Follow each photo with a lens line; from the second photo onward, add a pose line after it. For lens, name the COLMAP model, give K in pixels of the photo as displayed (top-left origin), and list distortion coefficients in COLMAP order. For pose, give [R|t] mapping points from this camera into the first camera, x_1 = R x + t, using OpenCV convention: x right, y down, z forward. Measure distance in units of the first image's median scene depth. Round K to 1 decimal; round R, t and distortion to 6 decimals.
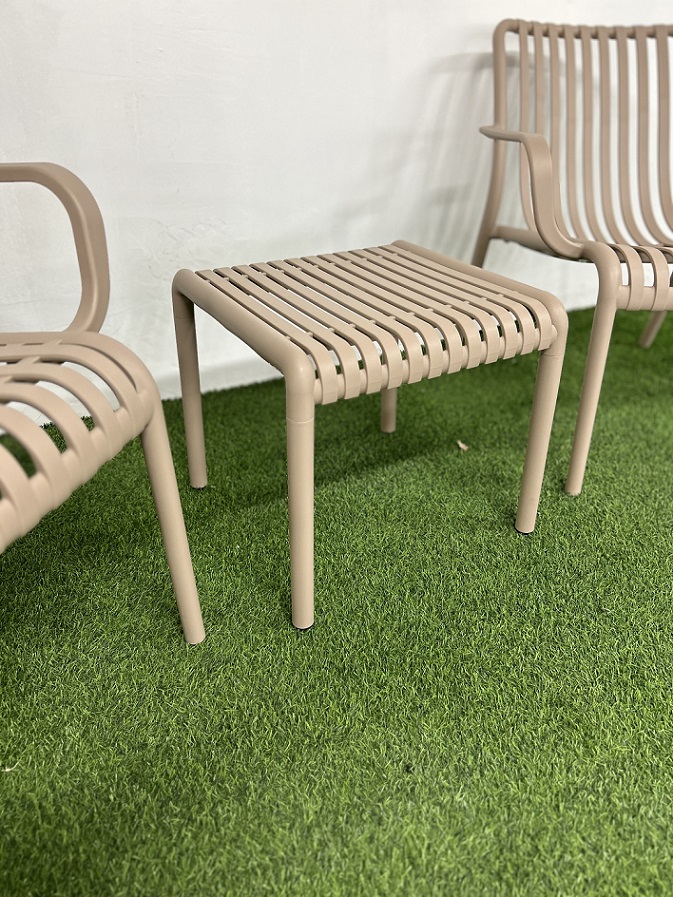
lens RADIAL K [[670.6, 0, 331.8], [0, 670.6, 447.4], [0, 0, 1]] dist [0.030693, -0.020321]
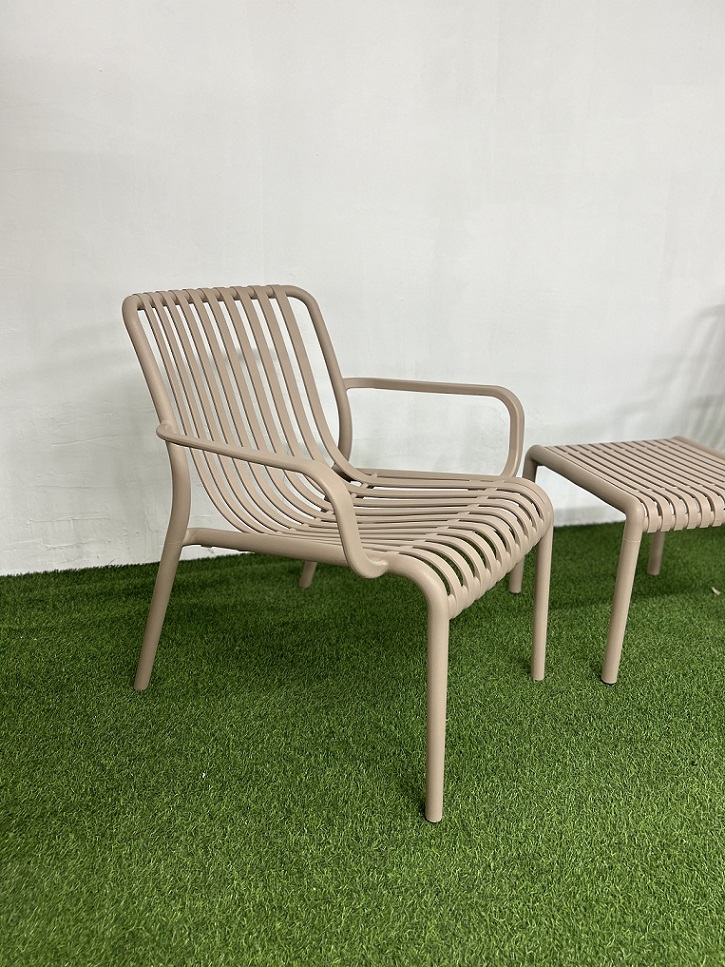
lens RADIAL K [[723.0, 0, 364.6], [0, 723.0, 485.0], [0, 0, 1]] dist [0.030693, -0.020321]
pose [[0.973414, 0.095638, -0.208132, -0.192475], [-0.132888, 0.975903, -0.173072, 0.130808], [0.186565, 0.196129, 0.962667, -0.517685]]
